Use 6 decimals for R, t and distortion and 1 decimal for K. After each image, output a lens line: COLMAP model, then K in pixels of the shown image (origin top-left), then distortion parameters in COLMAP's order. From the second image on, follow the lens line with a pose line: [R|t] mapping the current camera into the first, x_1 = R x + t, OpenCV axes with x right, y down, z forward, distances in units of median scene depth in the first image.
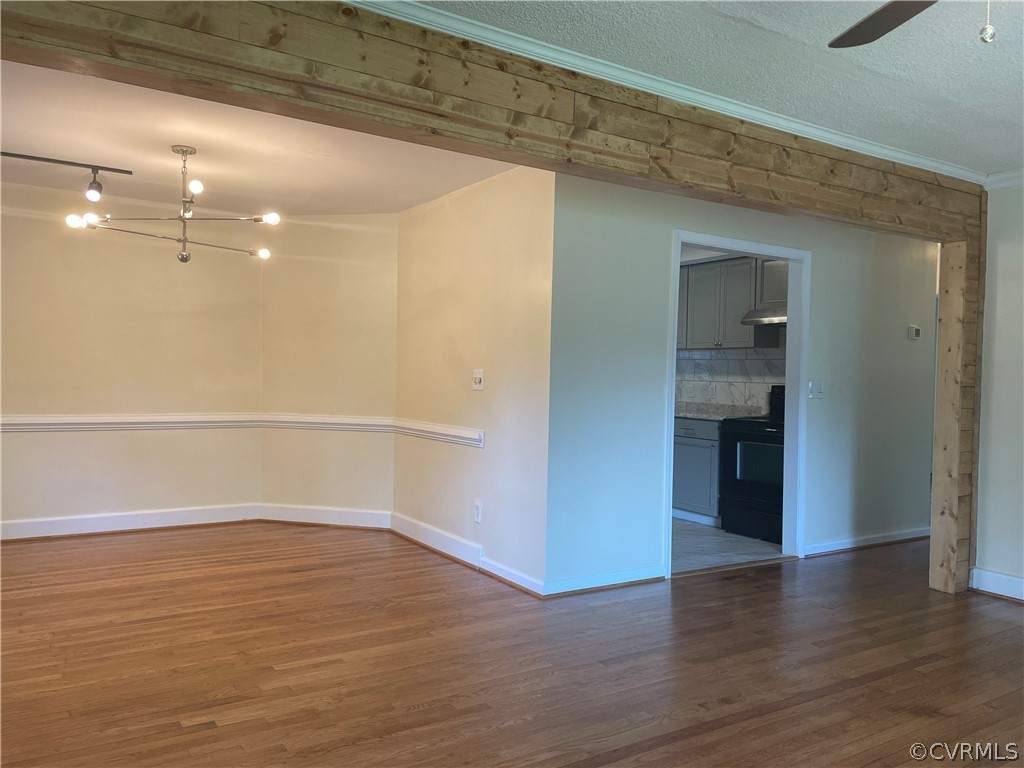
lens RADIAL K [[774.8, 0, 512.7], [0, 774.8, 388.7], [0, 0, 1]] dist [0.062147, -0.054353]
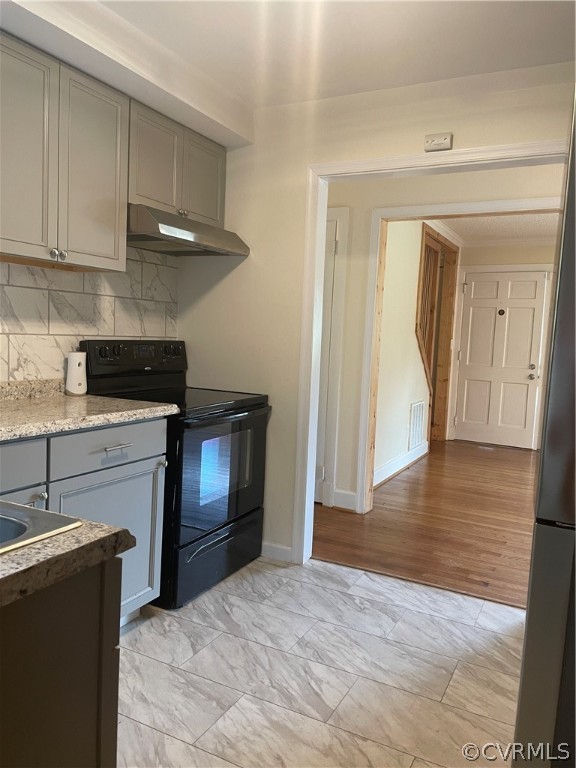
lens RADIAL K [[581.1, 0, 287.1], [0, 581.1, 379.3], [0, 0, 1]] dist [0.062147, -0.054353]
pose [[-0.491405, -0.114873, 0.863322, -0.180720], [-0.039662, 0.993187, 0.109577, -0.047637], [-0.870027, 0.019605, -0.492613, 1.851777]]
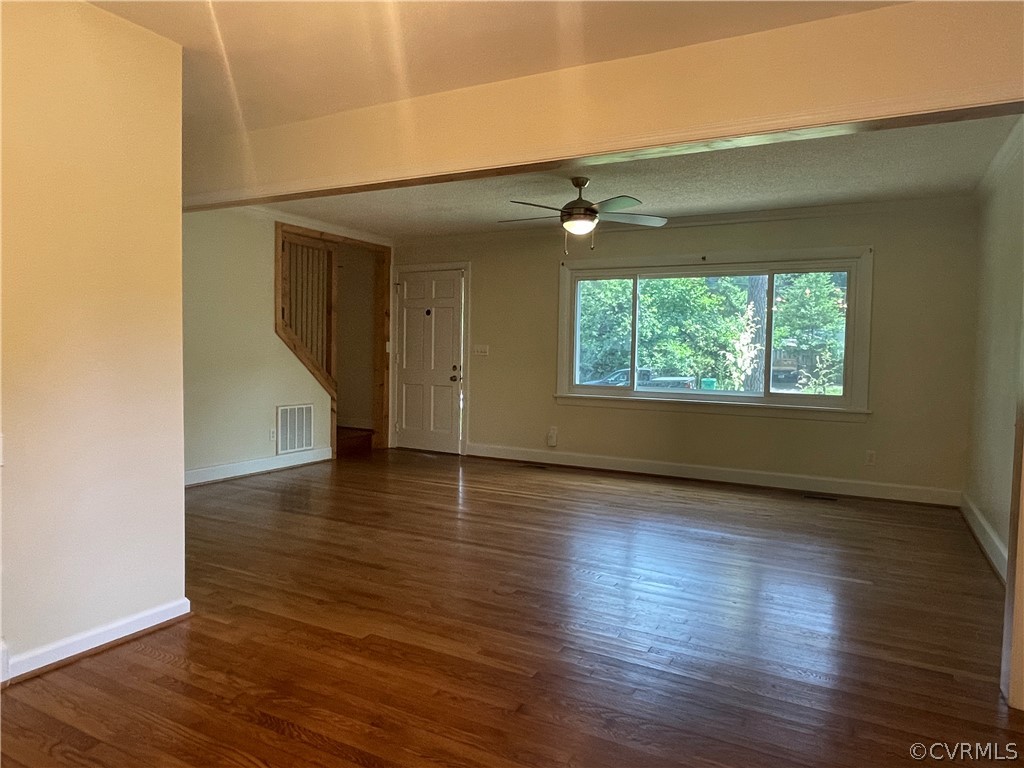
lens RADIAL K [[668.7, 0, 510.3], [0, 668.7, 383.5], [0, 0, 1]] dist [0.011462, 0.004577]
pose [[-0.482564, -0.077161, 0.872455, -0.777039], [-0.015794, 0.996717, 0.079415, -0.033021], [-0.875718, 0.024543, -0.482198, 1.141239]]
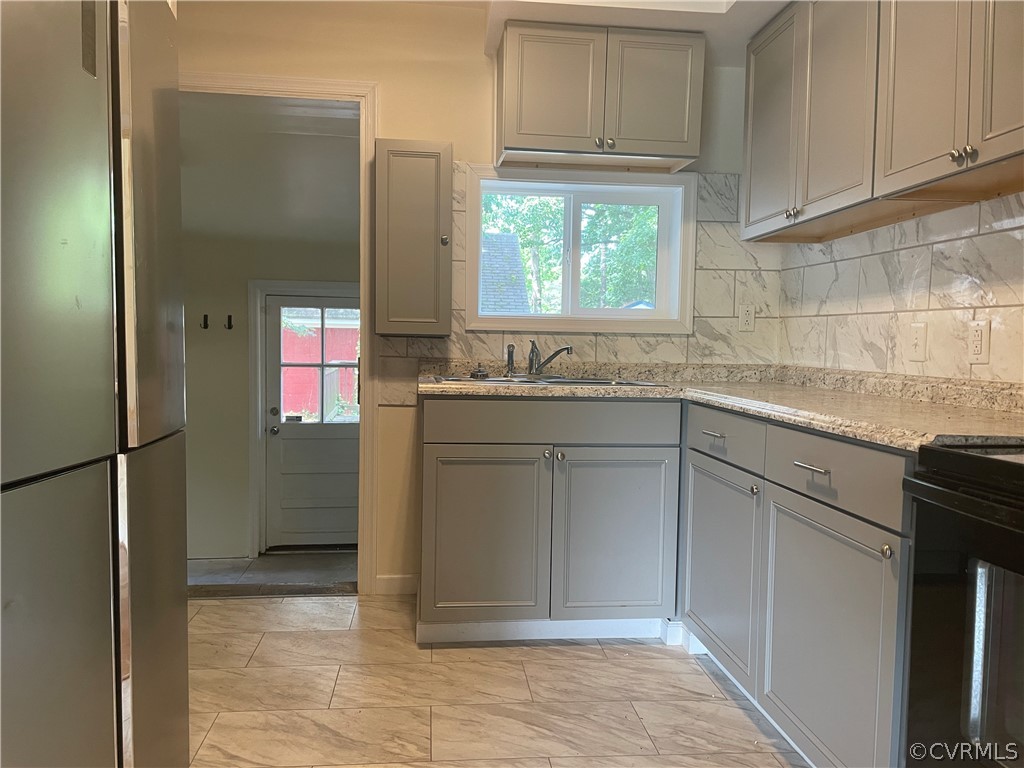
lens RADIAL K [[774.8, 0, 511.6], [0, 774.8, 388.5], [0, 0, 1]] dist [0.062147, -0.054353]
pose [[0.896745, 0.016196, -0.442252, 0.430734], [-0.003137, 0.999538, 0.030244, 0.026010], [0.442537, -0.025734, 0.896381, 1.214697]]
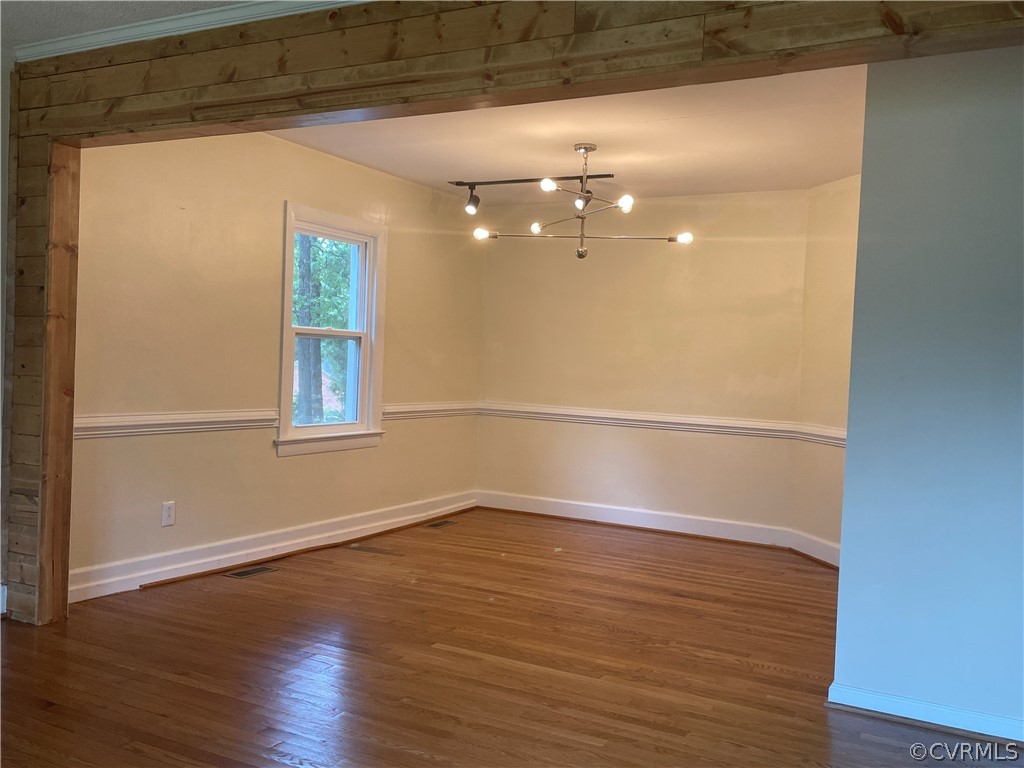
lens RADIAL K [[921.4, 0, 515.9], [0, 921.4, 381.4], [0, 0, 1]] dist [0.062477, -0.043927]
pose [[0.477798, 0.017863, -0.878288, 0.668468], [-0.046031, 0.998929, -0.004724, 0.008983], [0.877263, 0.042686, 0.478108, 0.408165]]
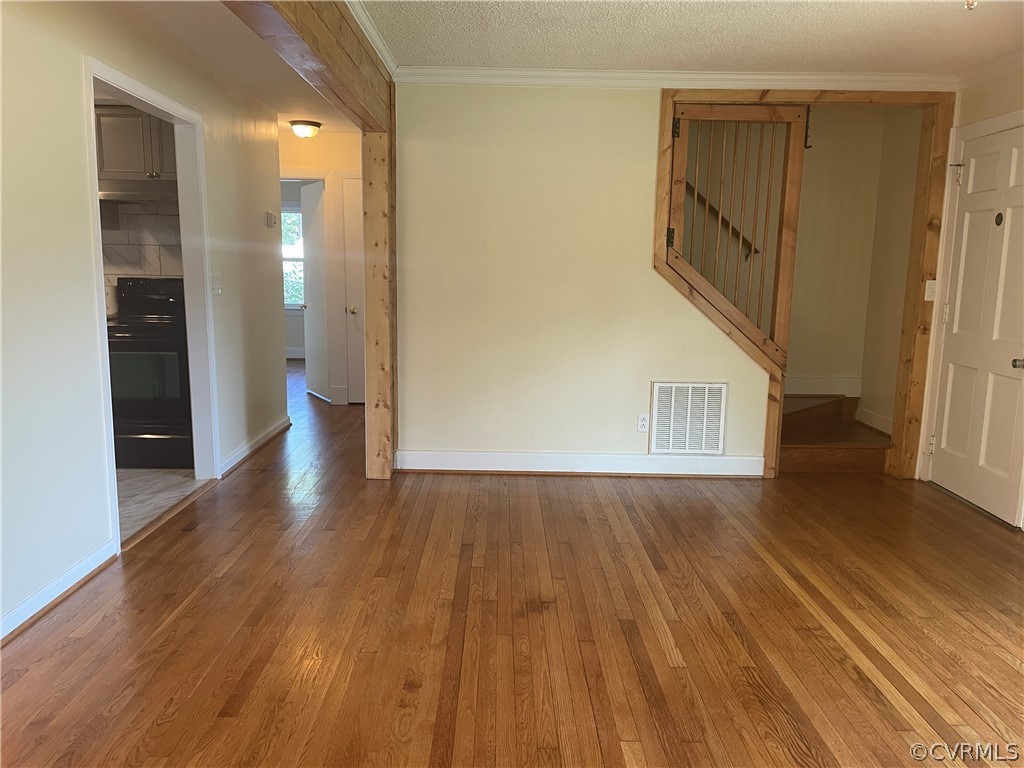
lens RADIAL K [[774.8, 0, 505.4], [0, 774.8, 388.6], [0, 0, 1]] dist [0.062147, -0.054353]
pose [[0.538178, -0.148417, 0.829660, -0.243954], [0.010516, 0.985479, 0.169471, -0.041432], [-0.842765, -0.082481, 0.531924, 0.380191]]
